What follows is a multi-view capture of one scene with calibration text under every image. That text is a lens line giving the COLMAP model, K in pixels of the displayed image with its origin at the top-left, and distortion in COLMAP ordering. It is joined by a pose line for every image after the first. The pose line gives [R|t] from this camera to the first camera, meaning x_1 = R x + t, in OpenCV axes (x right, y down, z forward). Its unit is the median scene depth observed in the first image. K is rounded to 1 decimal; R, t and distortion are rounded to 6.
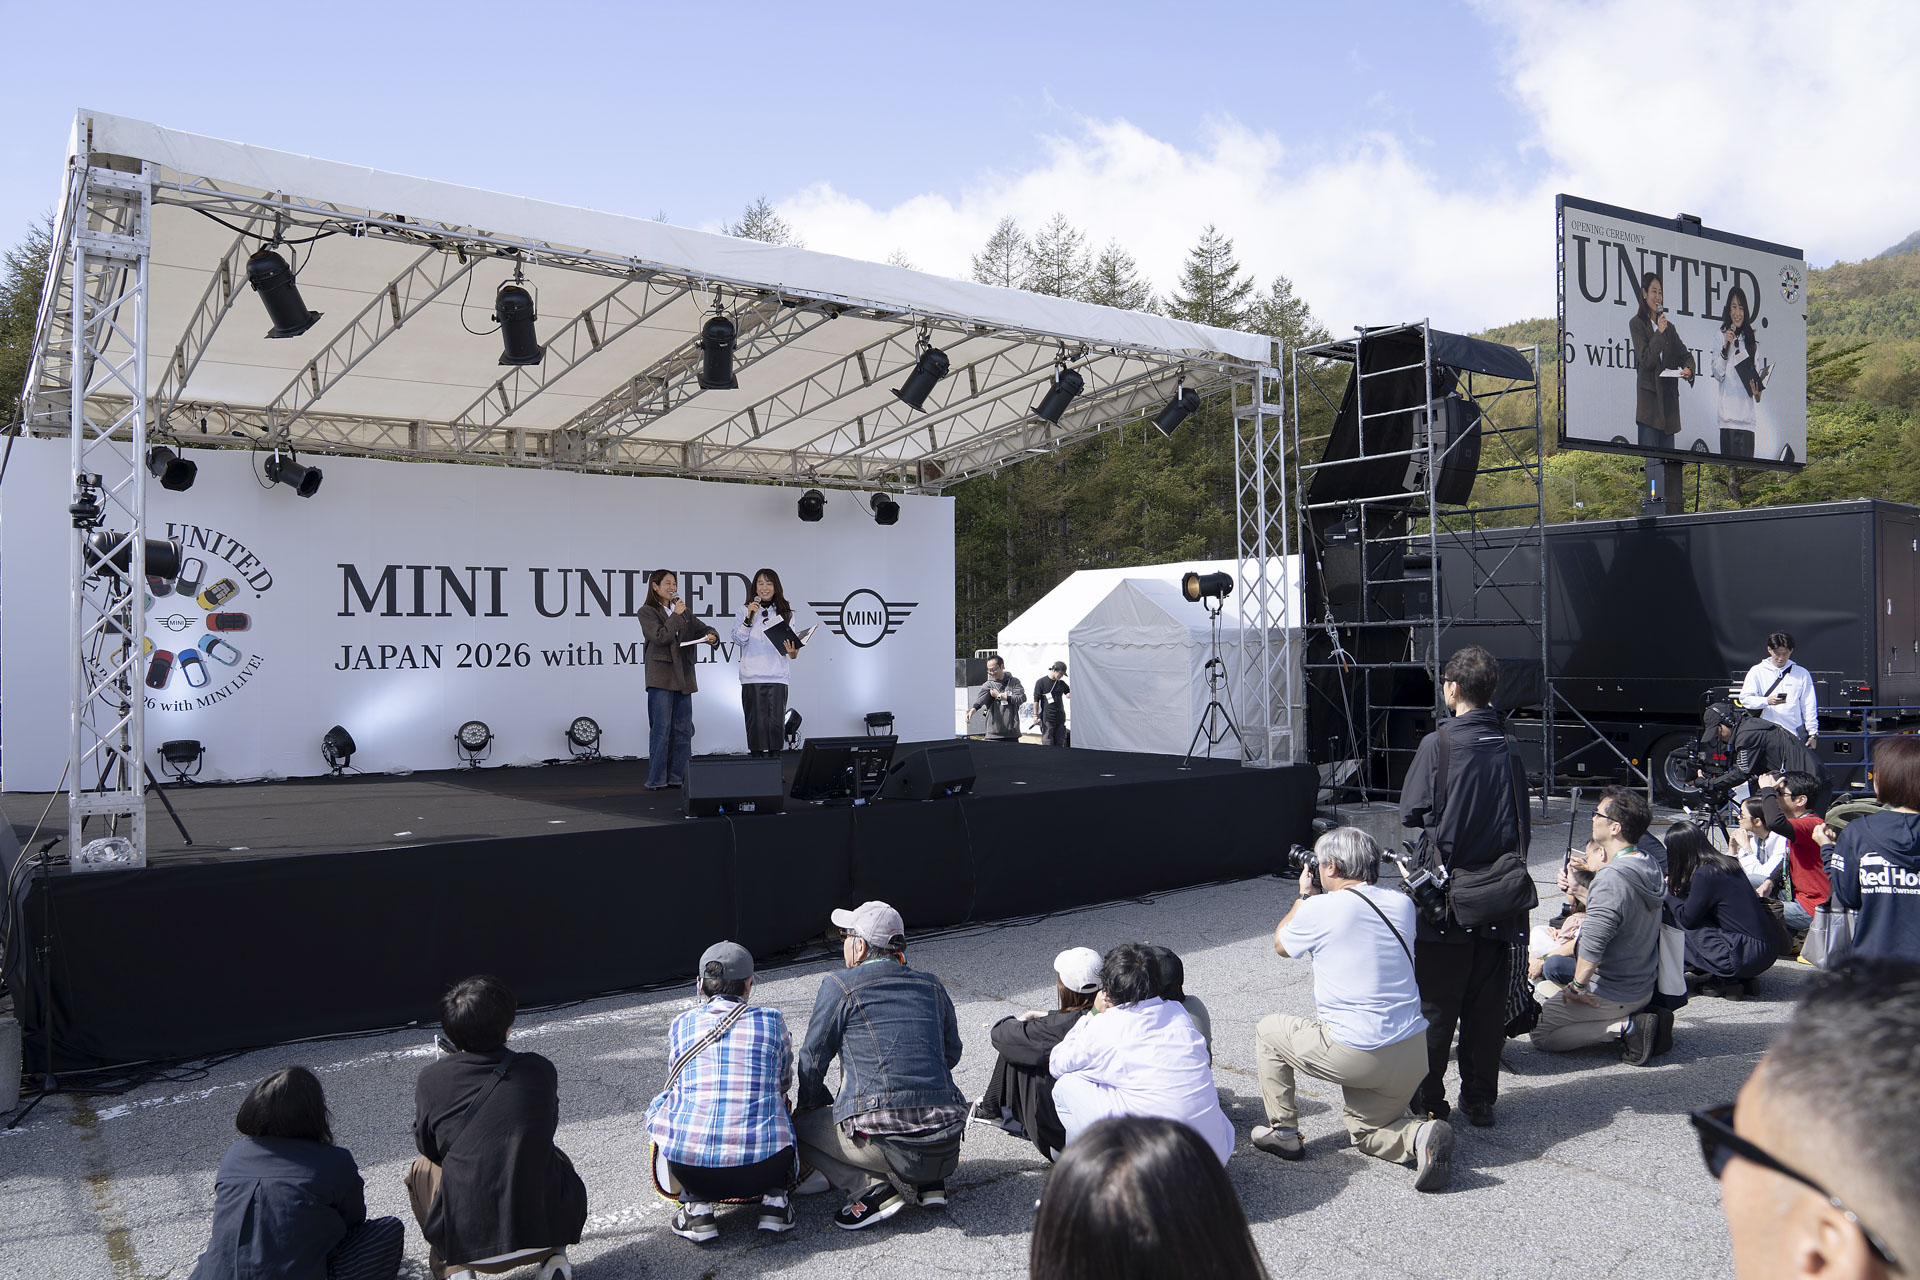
lens RADIAL K [[1384.7, 0, 960.0], [0, 1384.7, 640.0], [0, 0, 1]] dist [-0.116244, 0.098539]
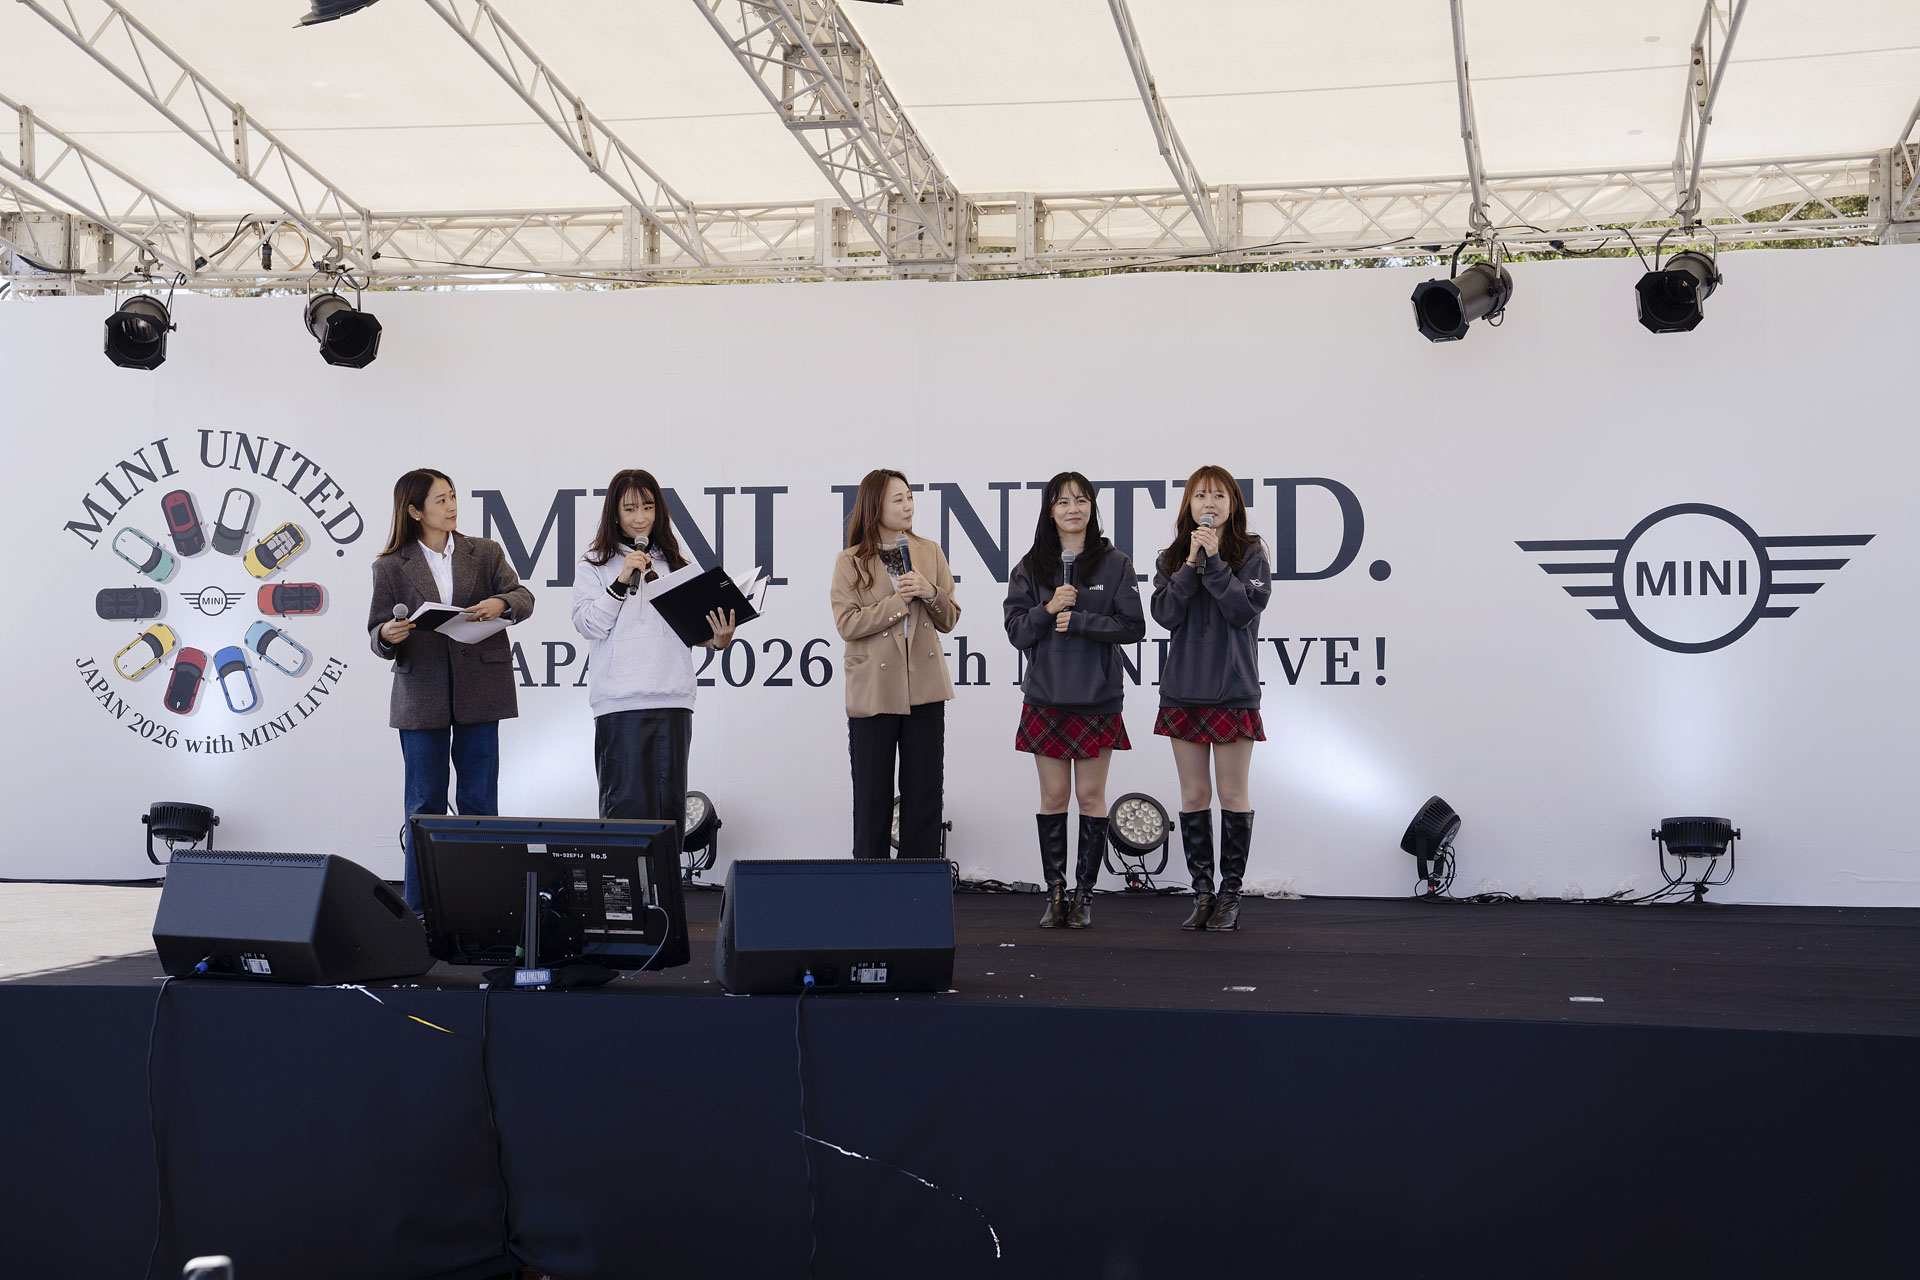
lens RADIAL K [[2671.6, 0, 987.9], [0, 2671.6, 659.1], [0, 0, 1]] dist [0.118305, 0.401298]
pose [[0.666088, -0.007786, -0.745832, 0.467405], [-0.006887, 0.999839, -0.016588, 0.026880], [0.745841, 0.016186, 0.665927, 0.436050]]
